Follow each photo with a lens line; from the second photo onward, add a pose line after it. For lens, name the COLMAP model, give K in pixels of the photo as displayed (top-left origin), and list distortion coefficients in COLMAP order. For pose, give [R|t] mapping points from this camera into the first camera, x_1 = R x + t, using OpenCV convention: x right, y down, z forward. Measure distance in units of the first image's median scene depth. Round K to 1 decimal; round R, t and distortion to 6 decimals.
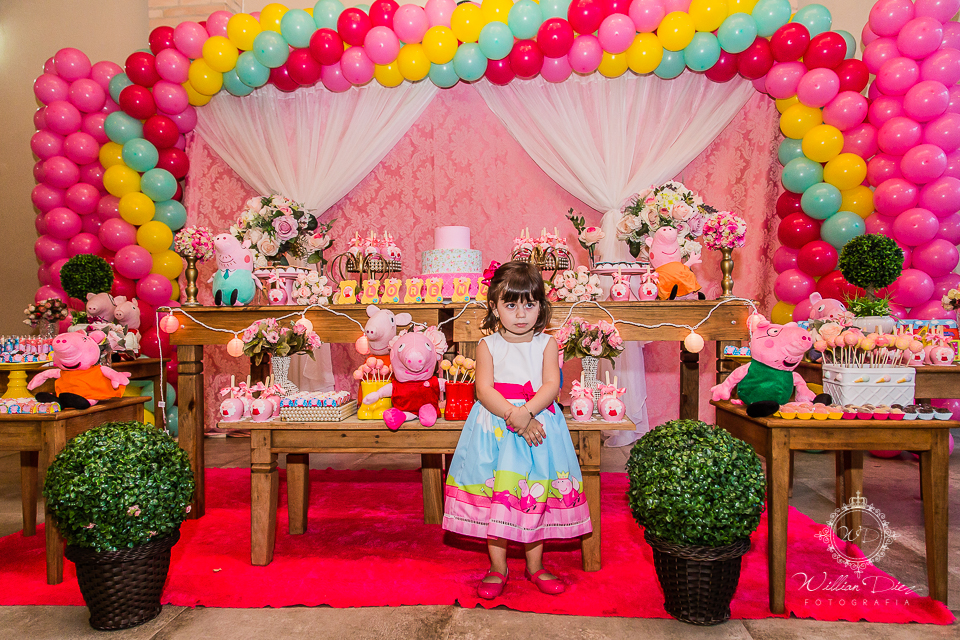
lens RADIAL K [[644.8, 0, 480.0], [0, 644.8, 320.0], [0, 0, 1]] dist [0.009308, -0.001775]
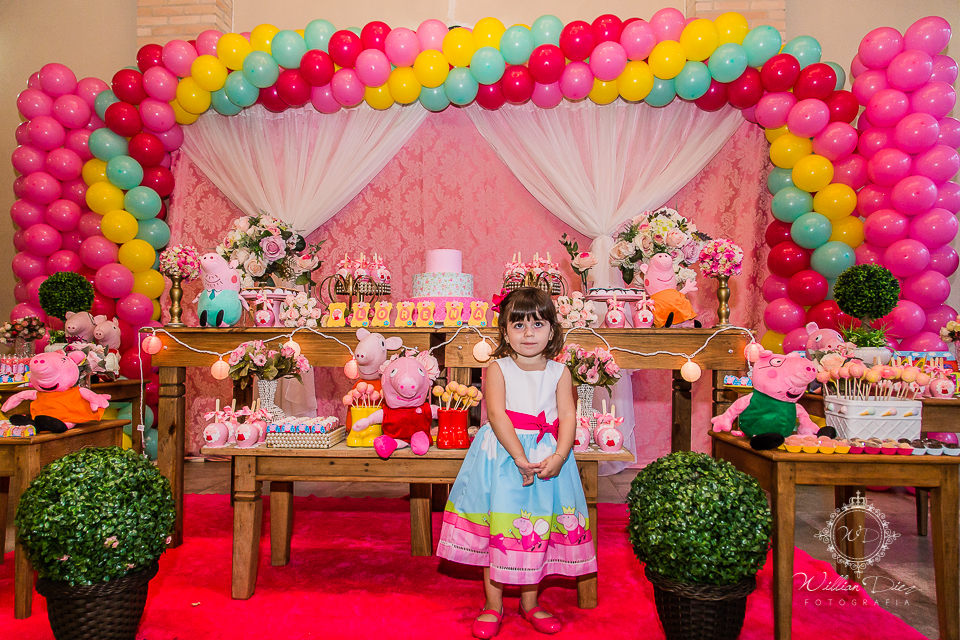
lens RADIAL K [[645.3, 0, 470.0], [0, 645.3, 323.2], [0, 0, 1]] dist [0.013231, 0.000862]
pose [[0.999771, 0.014756, 0.015501, -0.018412], [-0.014247, 0.999373, -0.032404, -0.001539], [-0.015970, 0.032176, 0.999355, 0.019383]]
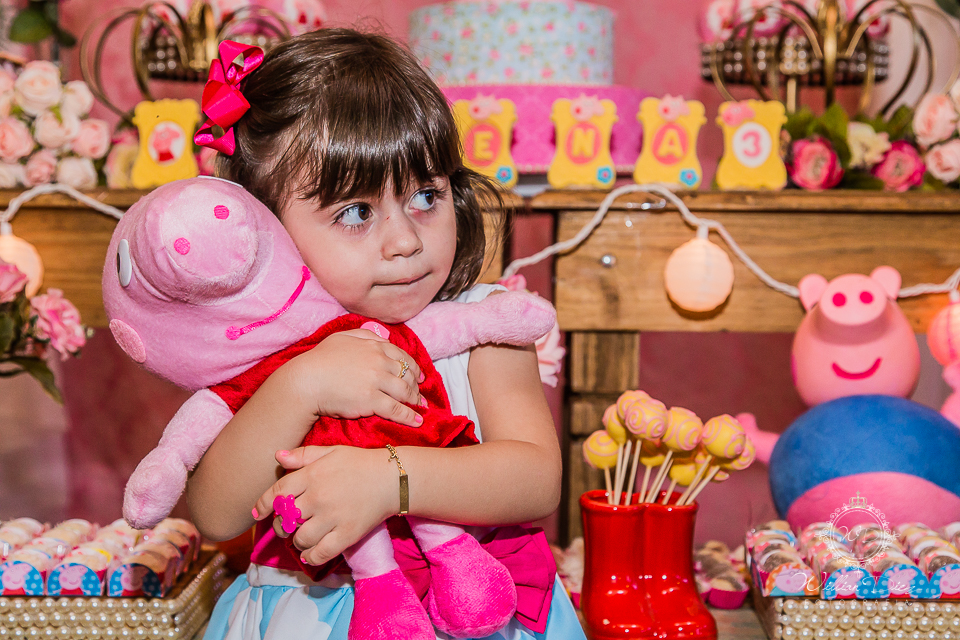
lens RADIAL K [[1579.0, 0, 480.6], [0, 1579.0, 318.0], [0, 0, 1]] dist [0.027371, -0.083466]
pose [[0.998024, 0.011979, 0.061677, -0.110622], [-0.015293, 0.998448, 0.053547, -0.006885], [-0.060940, -0.054385, 0.996659, 0.310098]]
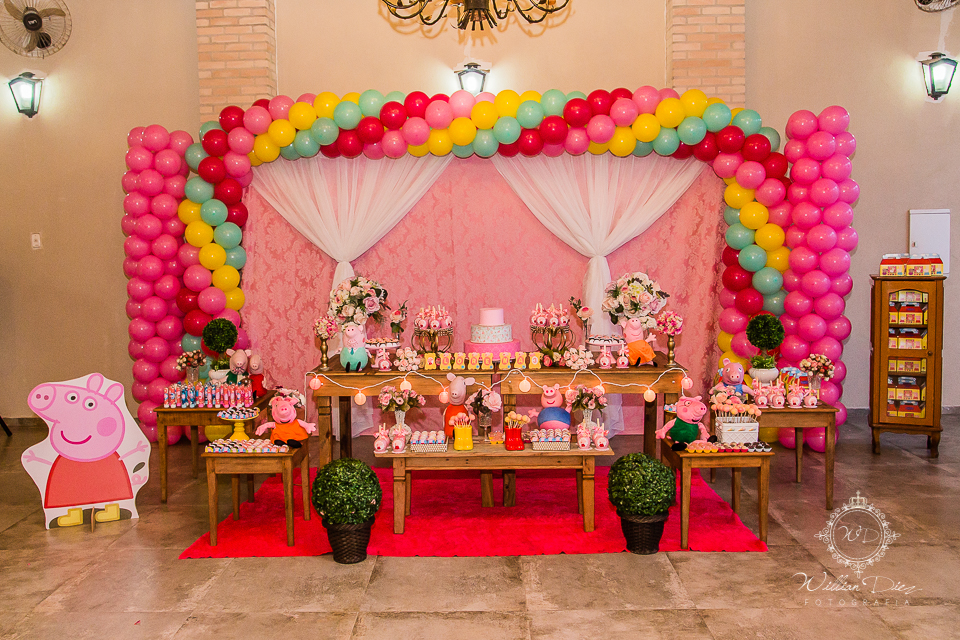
lens RADIAL K [[802.3, 0, 462.4], [0, 802.3, 293.6], [0, 0, 1]] dist [-0.004826, 0.002459]
pose [[0.998746, -0.011700, 0.048680, -0.219095], [0.008485, 0.997800, 0.065744, -0.329224], [-0.049342, -0.065249, 0.996648, -0.904541]]
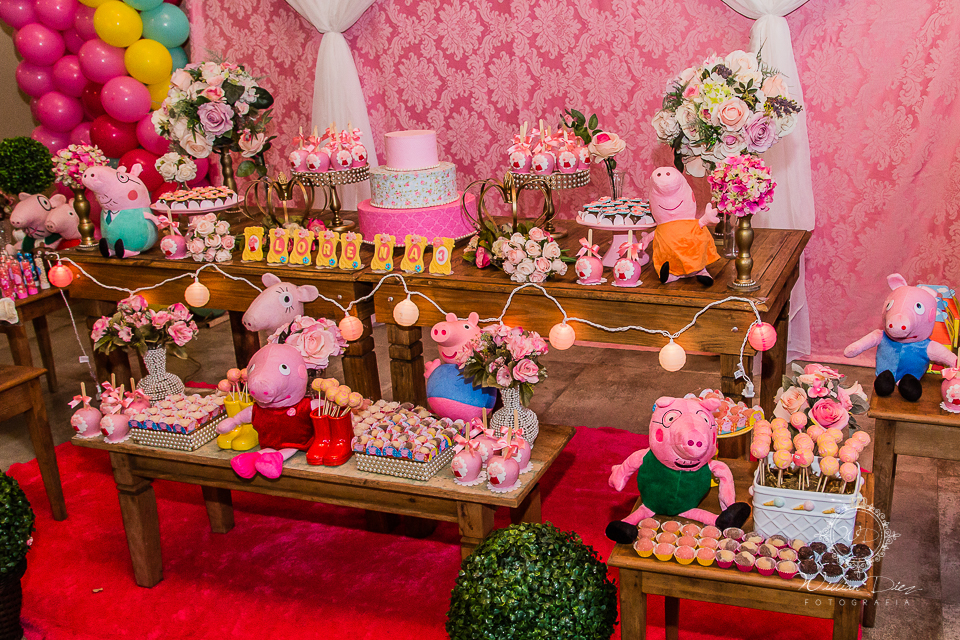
lens RADIAL K [[934.6, 0, 592.8], [0, 934.6, 320.7], [0, 0, 1]] dist [0.009115, 0.016914]
pose [[0.971050, 0.052649, -0.233002, 0.434998], [0.023682, 0.949386, 0.313218, -0.288444], [0.237700, -0.309668, 0.920654, 0.061642]]
